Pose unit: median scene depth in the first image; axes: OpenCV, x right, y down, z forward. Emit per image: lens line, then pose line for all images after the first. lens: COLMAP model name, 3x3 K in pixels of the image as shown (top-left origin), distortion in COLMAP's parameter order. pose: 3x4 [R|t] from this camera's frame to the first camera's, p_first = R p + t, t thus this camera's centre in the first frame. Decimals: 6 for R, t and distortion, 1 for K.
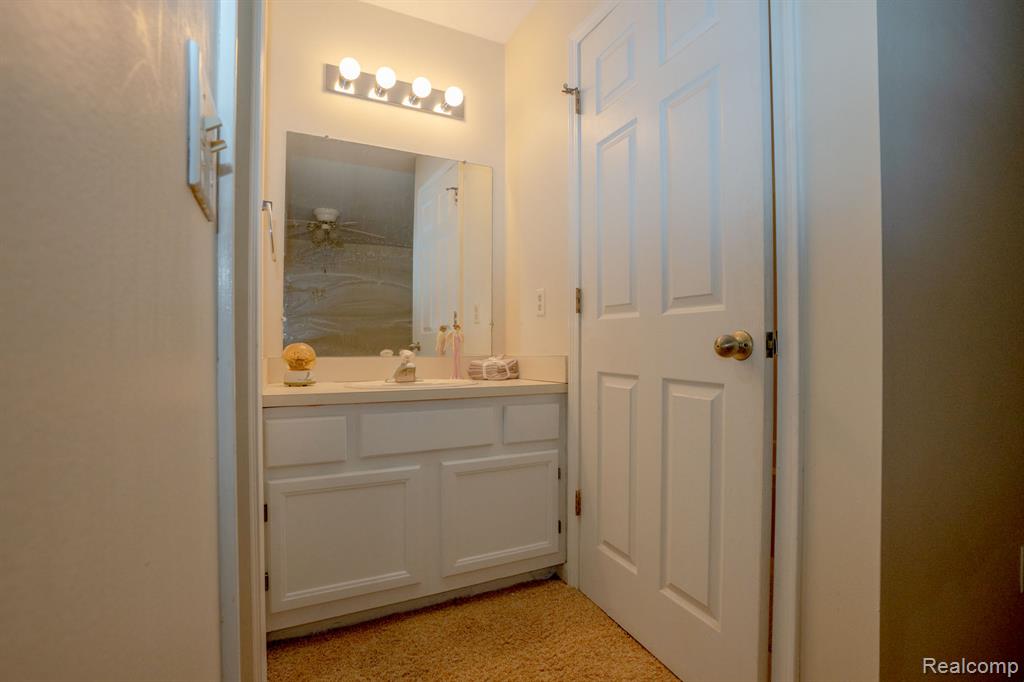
lens RADIAL K [[476.3, 0, 513.7], [0, 476.3, 345.3], [0, 0, 1]] dist [-0.032140, 0.005693]
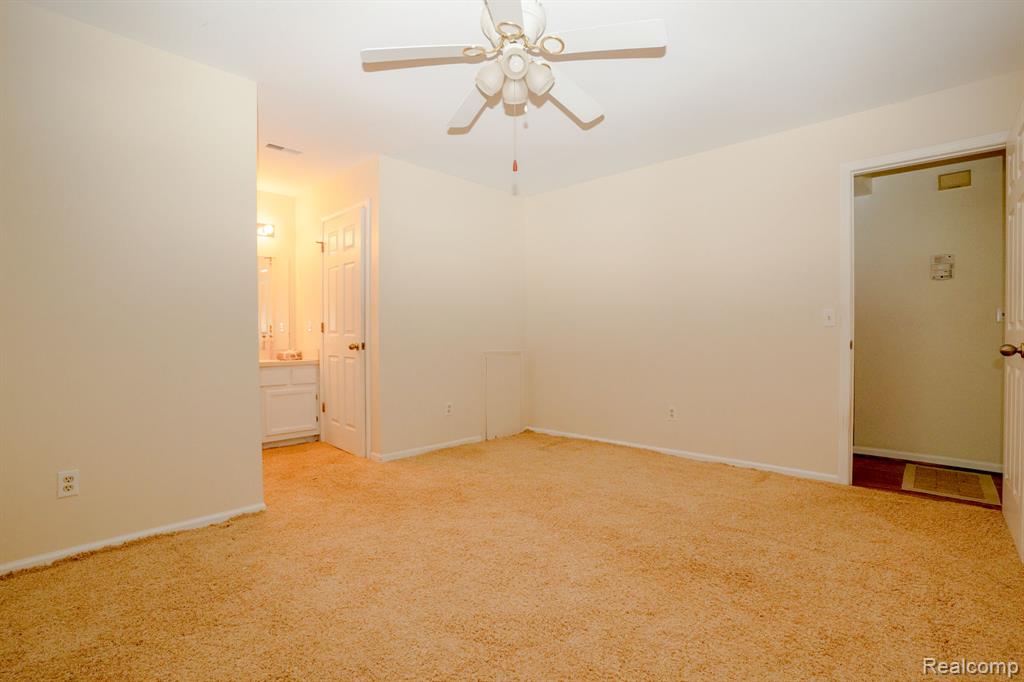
lens RADIAL K [[476.3, 0, 511.7], [0, 476.3, 335.4], [0, 0, 1]] dist [-0.032140, 0.005693]
pose [[0.942549, -0.010388, 0.333907, 0.233869], [0.008127, 0.999934, 0.008170, -0.061512], [-0.333970, -0.004987, 0.942571, -1.669578]]
